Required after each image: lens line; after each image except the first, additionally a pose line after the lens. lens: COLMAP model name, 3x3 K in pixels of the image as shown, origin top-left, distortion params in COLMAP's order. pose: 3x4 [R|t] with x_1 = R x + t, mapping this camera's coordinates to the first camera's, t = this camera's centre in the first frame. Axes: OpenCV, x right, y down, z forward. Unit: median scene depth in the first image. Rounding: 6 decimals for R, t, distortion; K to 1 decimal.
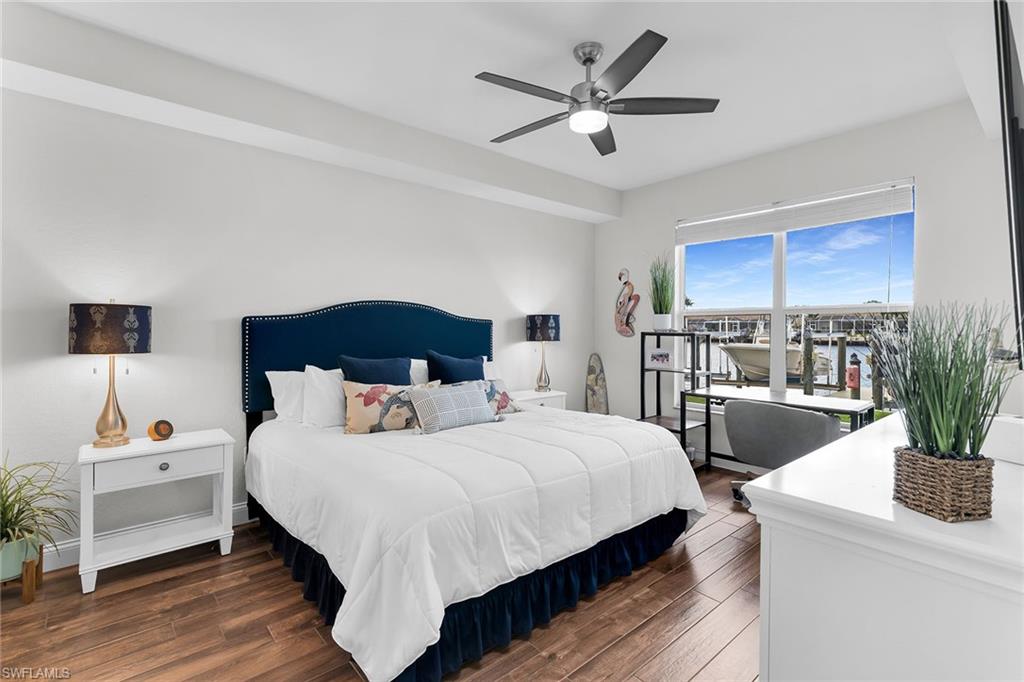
lens RADIAL K [[476.9, 0, 513.4], [0, 476.9, 334.6], [0, 0, 1]] dist [0.003482, 0.000115]
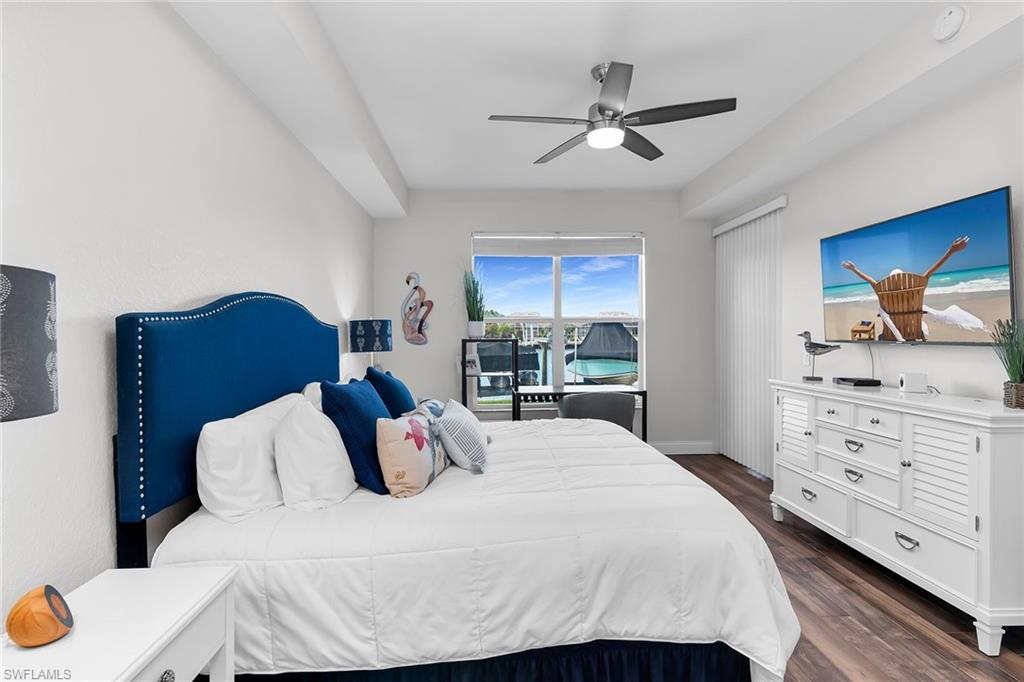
lens RADIAL K [[500.0, 0, 514.3], [0, 500.0, 339.2], [0, 0, 1]] dist [-0.004737, -0.000460]
pose [[0.601667, -0.014326, 0.798619, -0.491826], [0.022232, 0.999752, 0.001185, -0.003740], [-0.798438, 0.017043, 0.601836, 0.285973]]
